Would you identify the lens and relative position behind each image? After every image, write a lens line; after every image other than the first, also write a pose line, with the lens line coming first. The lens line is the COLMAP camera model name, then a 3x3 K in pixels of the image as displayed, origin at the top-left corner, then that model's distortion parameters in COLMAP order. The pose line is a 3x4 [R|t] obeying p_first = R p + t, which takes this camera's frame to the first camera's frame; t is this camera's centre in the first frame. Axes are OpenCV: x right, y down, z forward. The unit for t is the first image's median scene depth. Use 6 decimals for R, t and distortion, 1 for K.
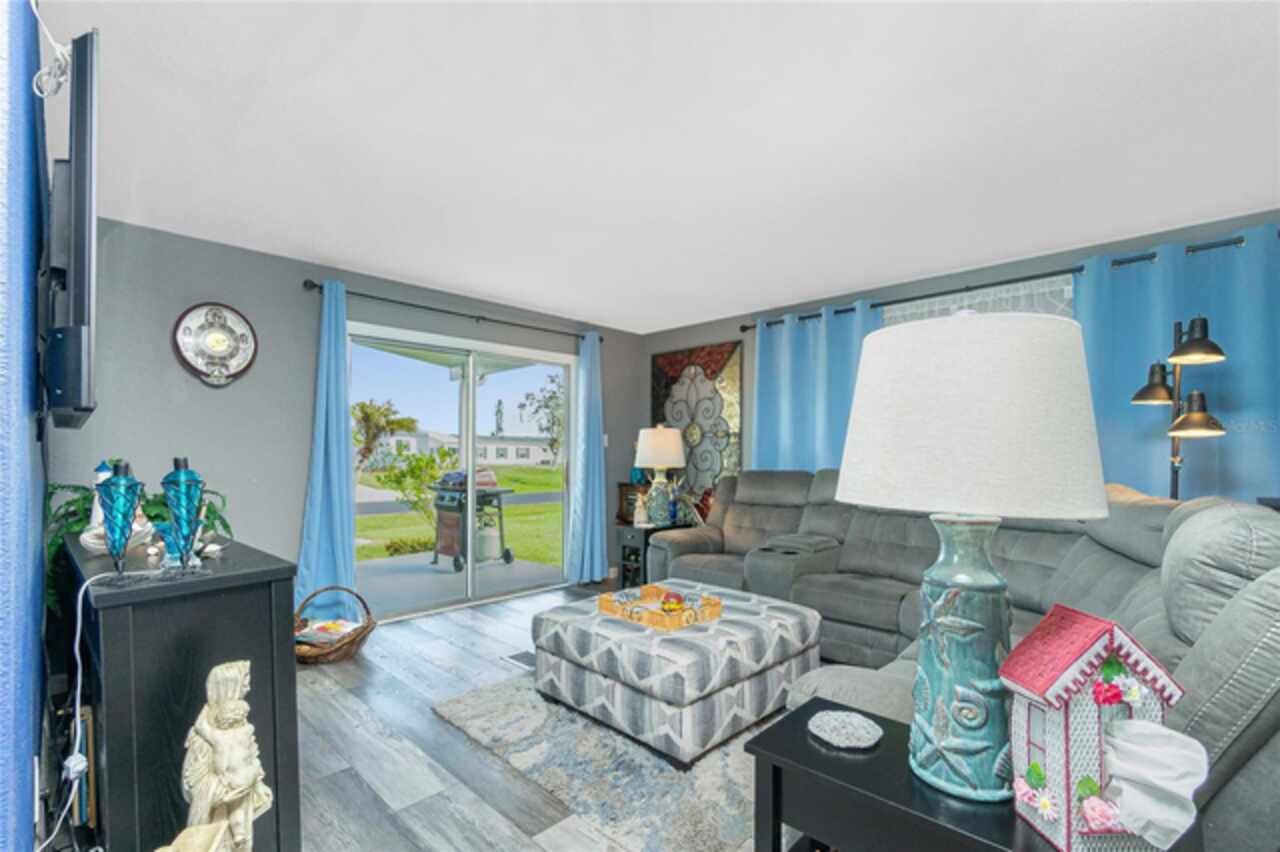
lens RADIAL K [[562.6, 0, 641.2], [0, 562.6, 439.6], [0, 0, 1]] dist [-0.000276, 0.000156]
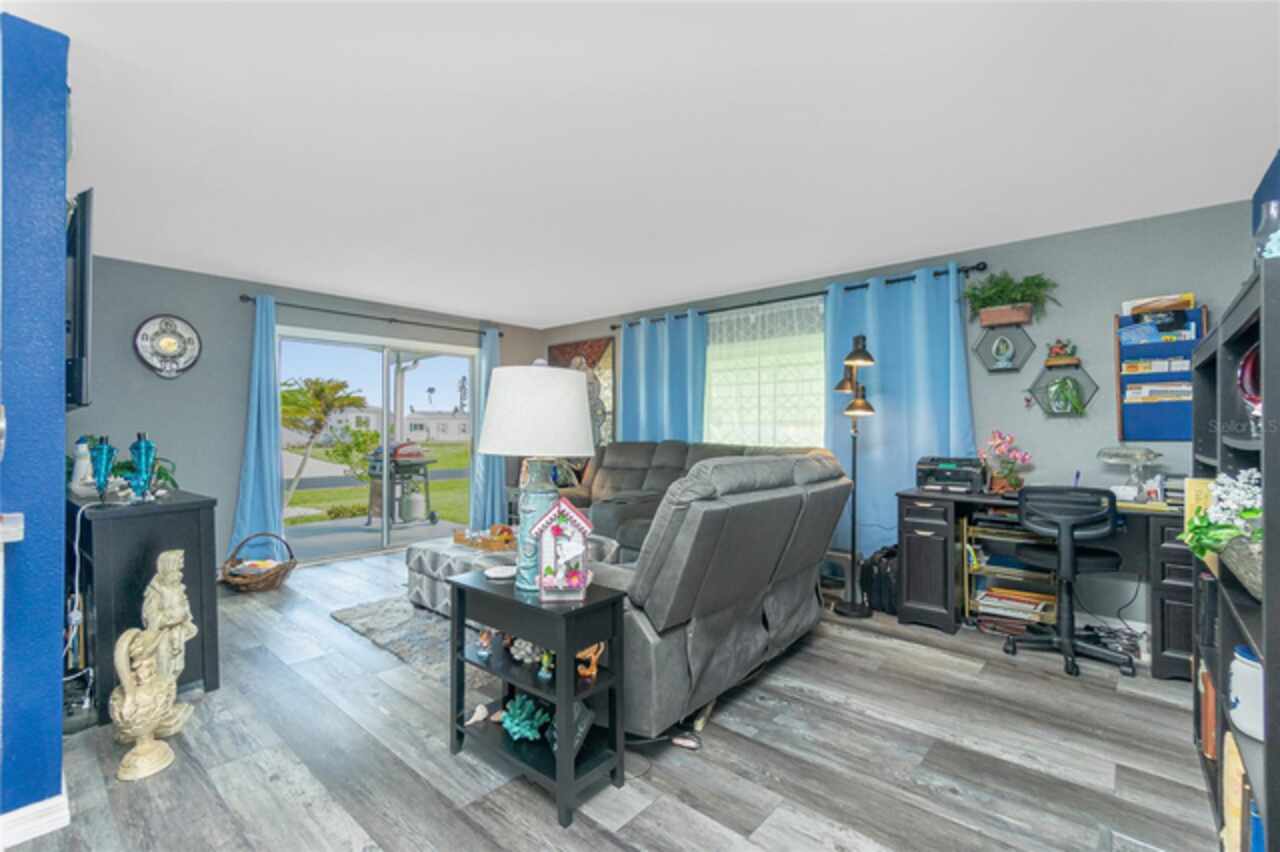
lens RADIAL K [[554.8, 0, 641.7], [0, 554.8, 410.3], [0, 0, 1]] dist [0.000651, -0.000021]
pose [[0.998575, -0.003485, 0.053250, 0.259703], [0.003864, 0.999968, -0.007025, -0.008155], [-0.053223, 0.007221, 0.998557, -0.326806]]
